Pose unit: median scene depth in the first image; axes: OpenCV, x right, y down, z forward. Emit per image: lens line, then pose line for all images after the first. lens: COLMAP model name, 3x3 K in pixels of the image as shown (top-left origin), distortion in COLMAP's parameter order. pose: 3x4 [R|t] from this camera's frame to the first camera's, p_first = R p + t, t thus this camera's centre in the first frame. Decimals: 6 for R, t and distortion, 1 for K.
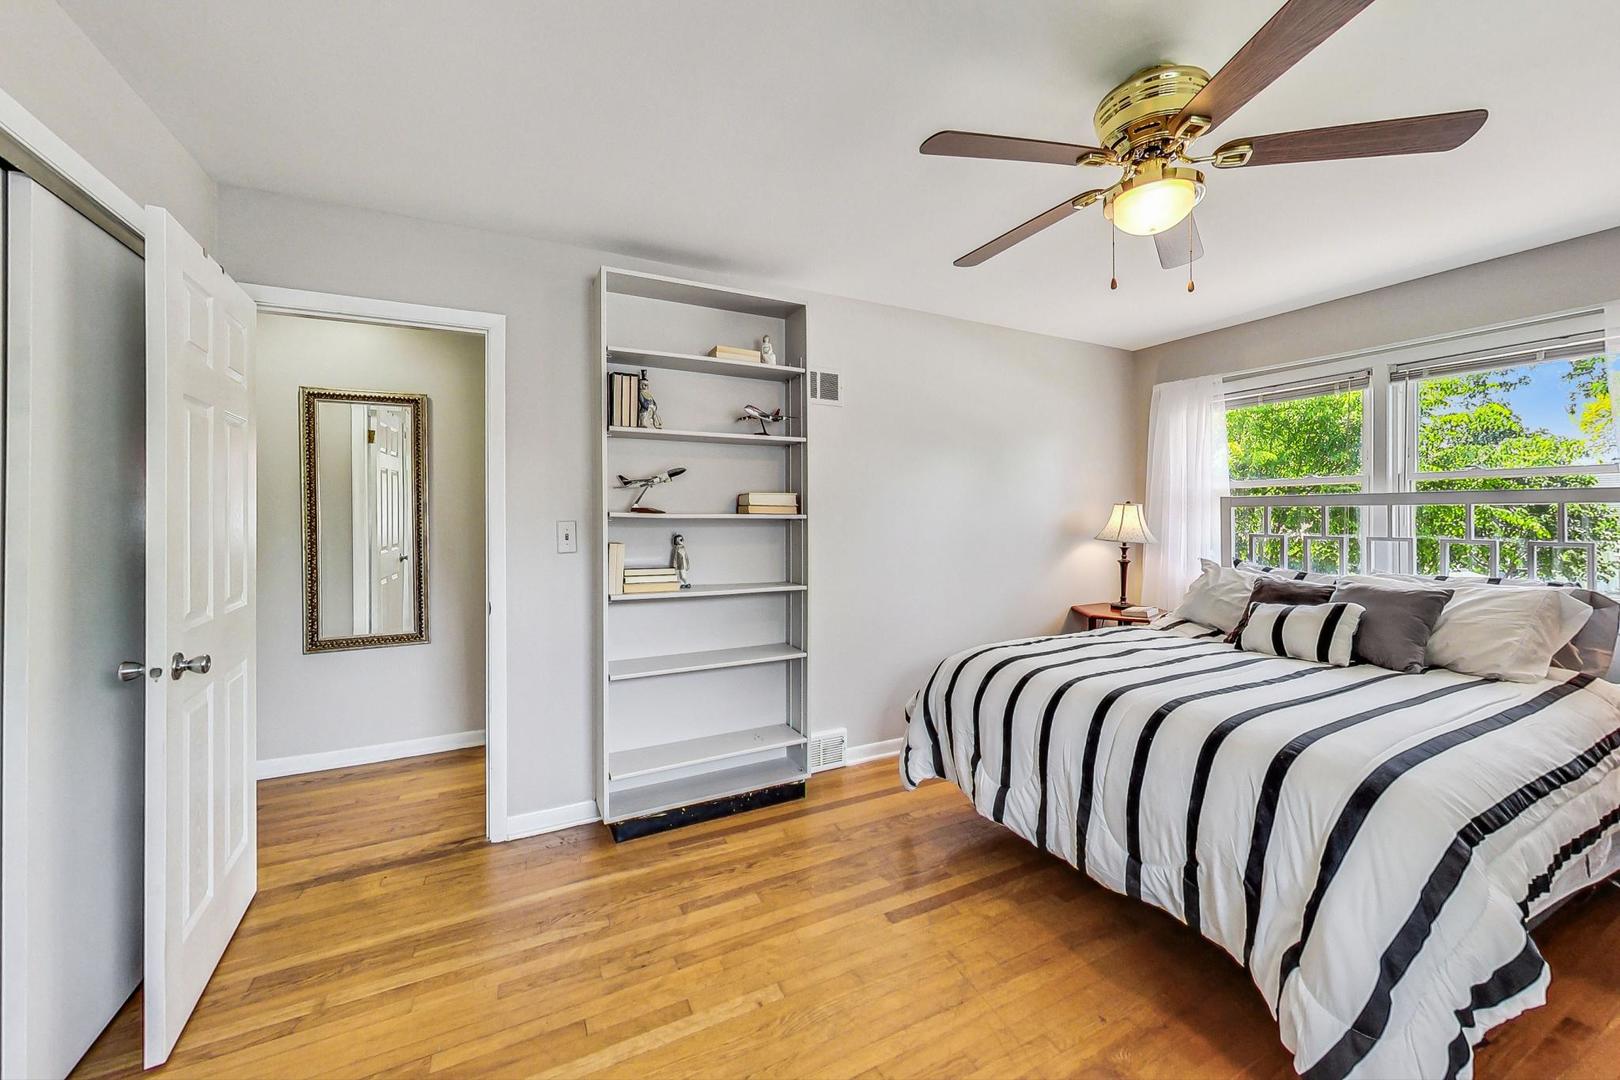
lens RADIAL K [[606.0, 0, 812.3], [0, 606.0, 512.8], [0, 0, 1]] dist [-0.000494, 0.000086]
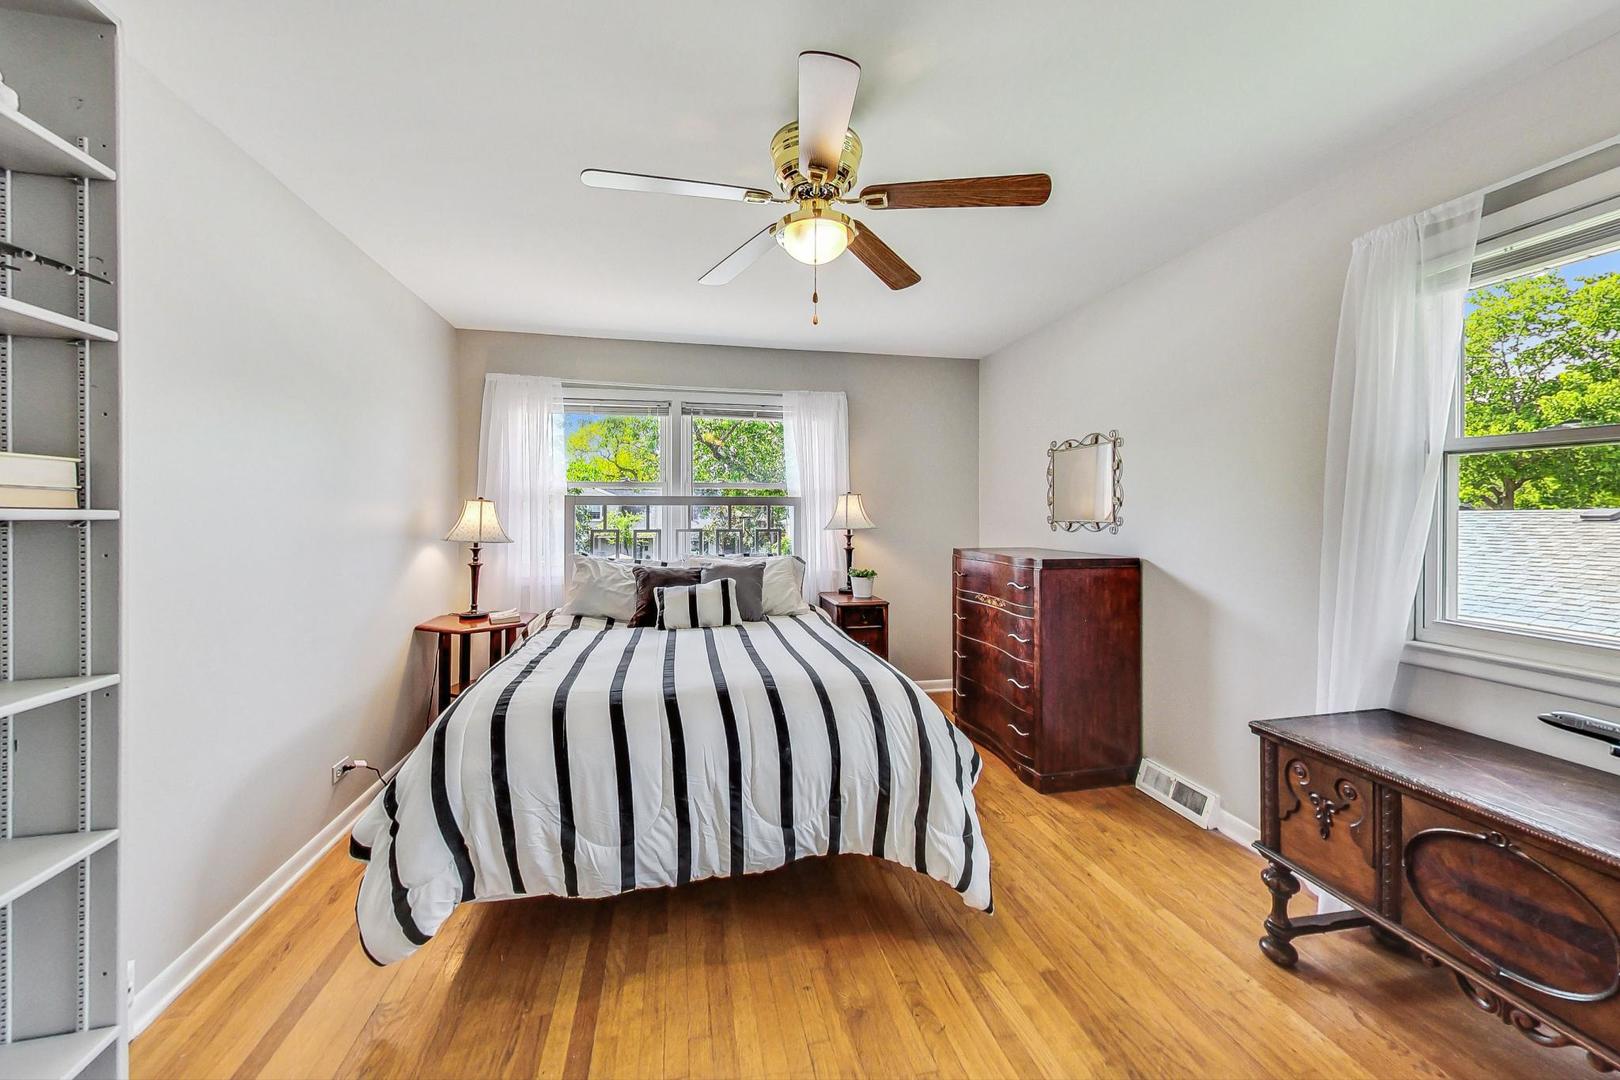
lens RADIAL K [[606.0, 0, 812.3], [0, 606.0, 512.8], [0, 0, 1]] dist [-0.000494, 0.000086]
pose [[0.247745, 0.000797, 0.968825, -0.396799], [-0.004510, 0.999990, 0.000331, 0.003087], [-0.968815, -0.004451, 0.247746, 0.531433]]
